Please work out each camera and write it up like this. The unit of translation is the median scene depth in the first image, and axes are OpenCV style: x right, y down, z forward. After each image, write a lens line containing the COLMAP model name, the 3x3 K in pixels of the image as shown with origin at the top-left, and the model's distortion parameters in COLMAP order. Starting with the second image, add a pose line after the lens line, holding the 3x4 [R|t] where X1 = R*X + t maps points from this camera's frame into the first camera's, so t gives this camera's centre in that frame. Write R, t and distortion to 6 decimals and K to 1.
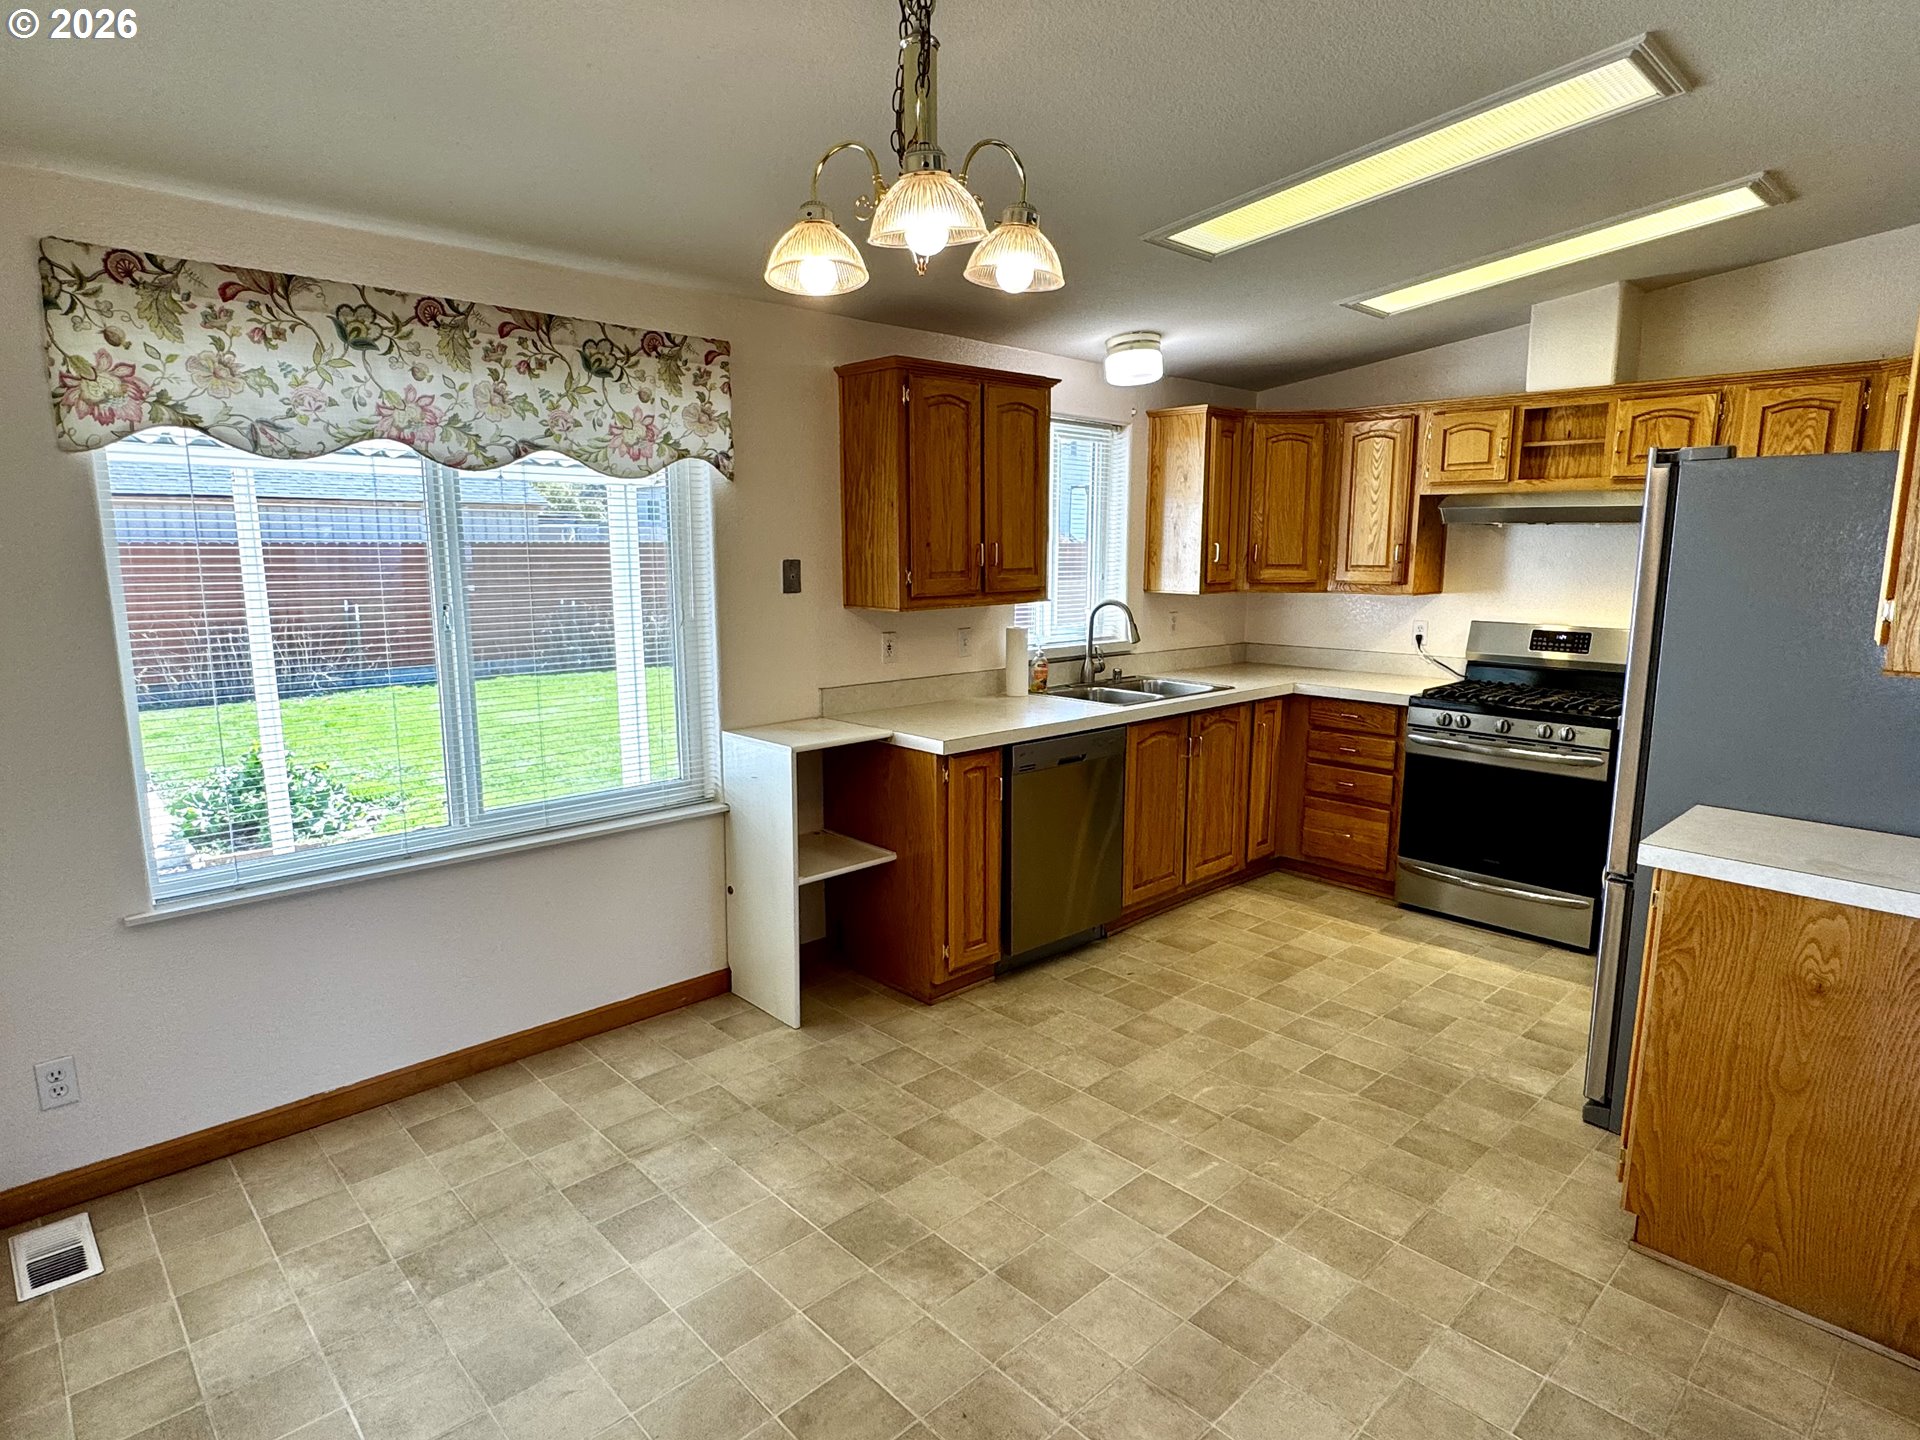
lens RADIAL K [[1083.1, 0, 943.0], [0, 1083.1, 718.8], [0, 0, 1]] dist [-0.003651, -0.000244]
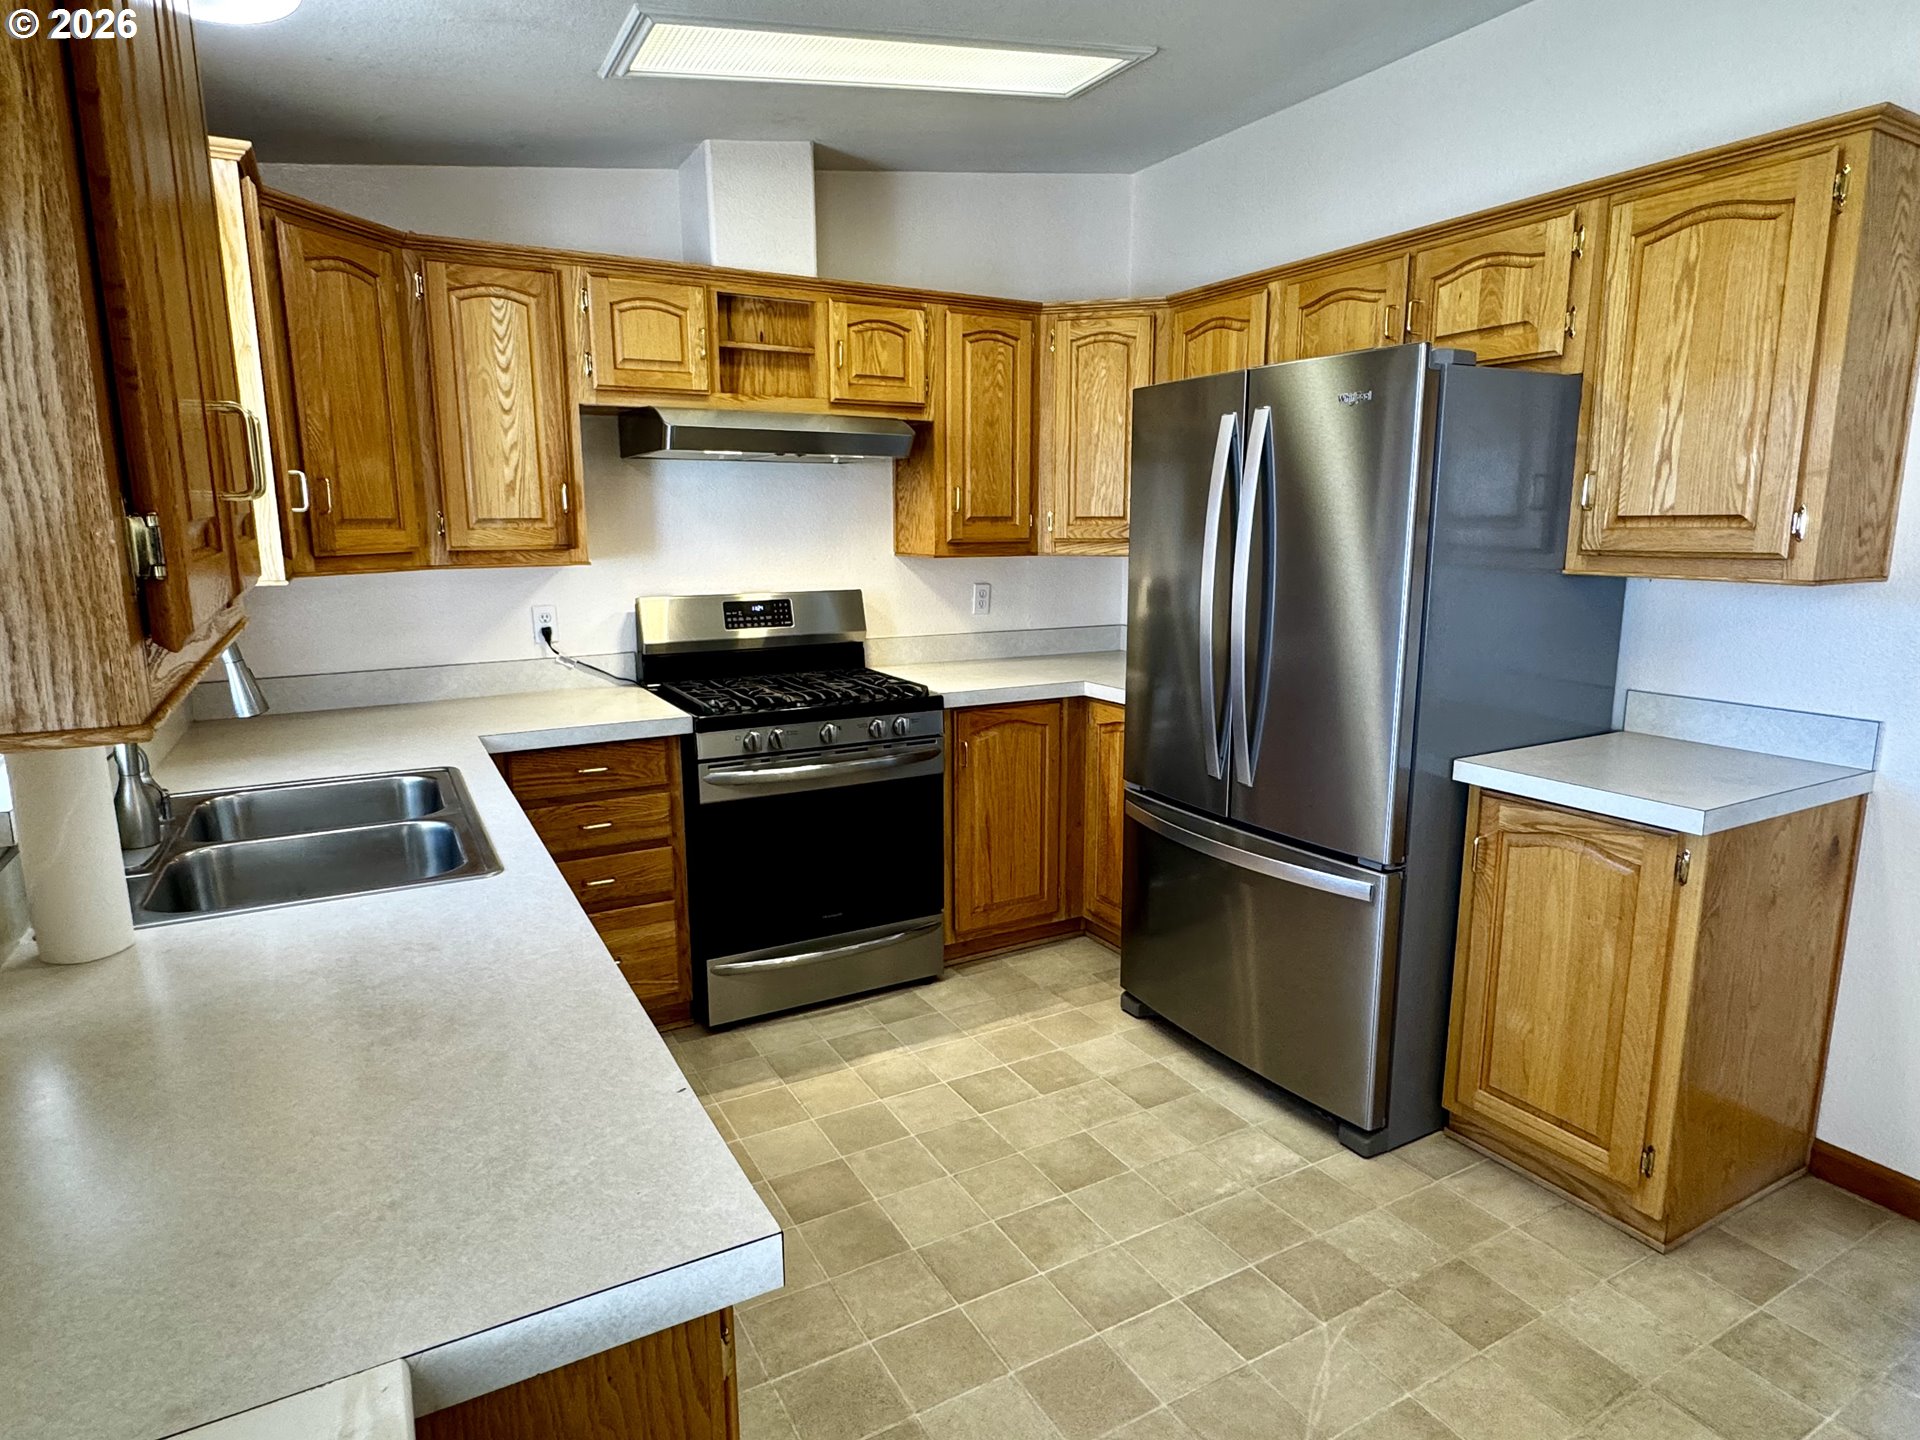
lens RADIAL K [[1083.1, 0, 962.4], [0, 1083.1, 720.3], [0, 0, 1]] dist [-0.003651, -0.000244]
pose [[0.235942, -0.182417, 0.954492, -0.175153], [0.161632, 0.975908, 0.146556, -0.106020], [-0.958231, 0.119697, 0.259743, 0.816123]]
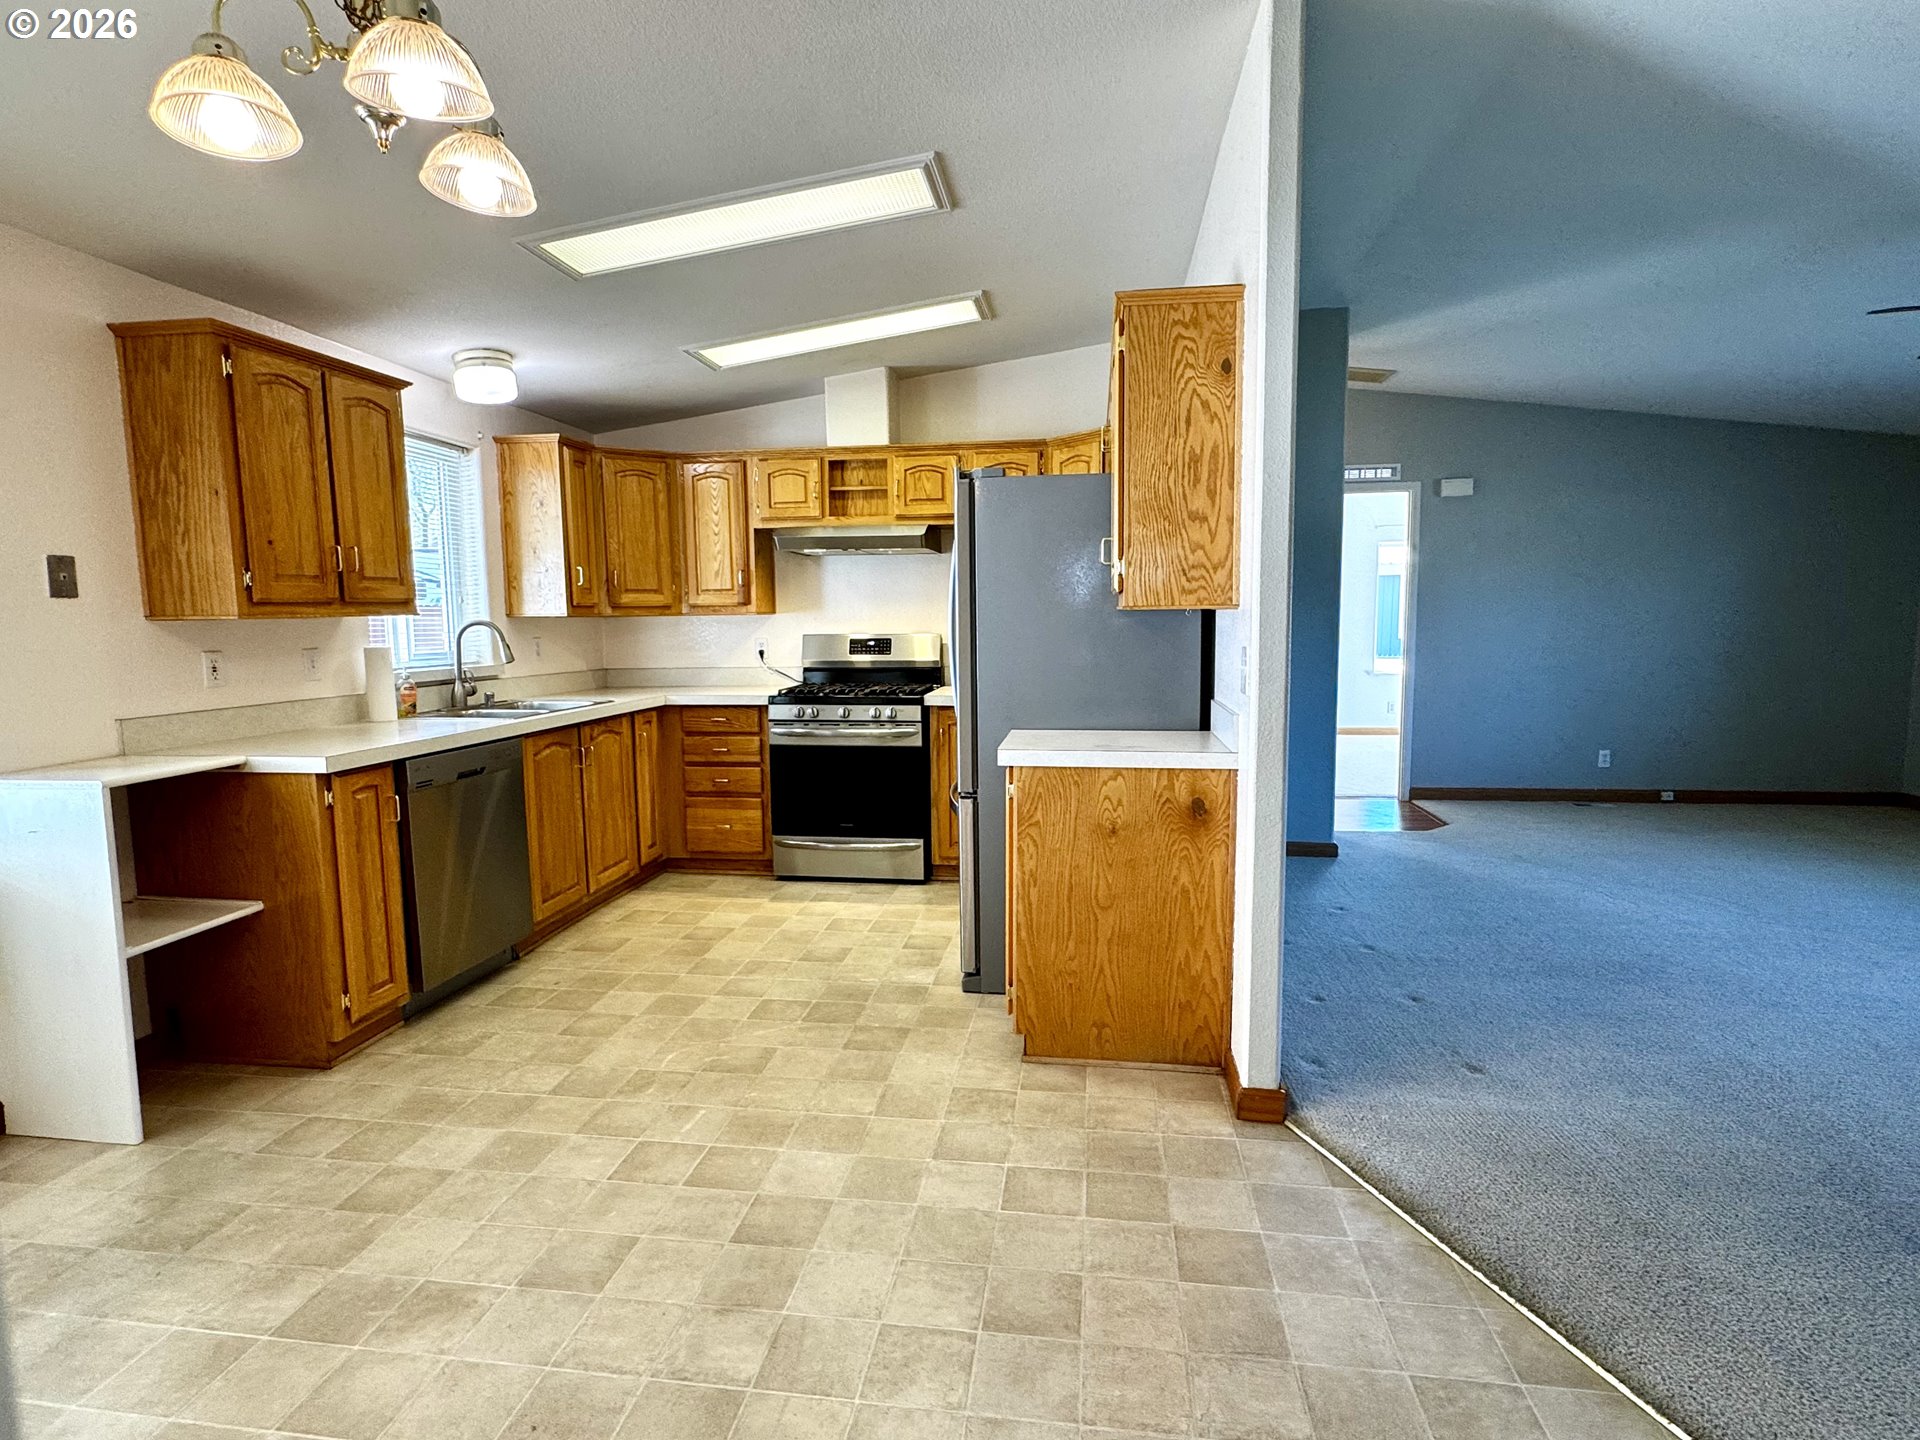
lens RADIAL K [[995.9, 0, 968.4], [0, 995.9, 717.6], [0, 0, 1]] dist [-0.001414, 0.000723]
pose [[0.775195, -0.075027, 0.627251, -0.090789], [0.114553, 0.993156, -0.022778, 0.061262], [-0.621250, 0.089511, 0.778484, 0.040969]]
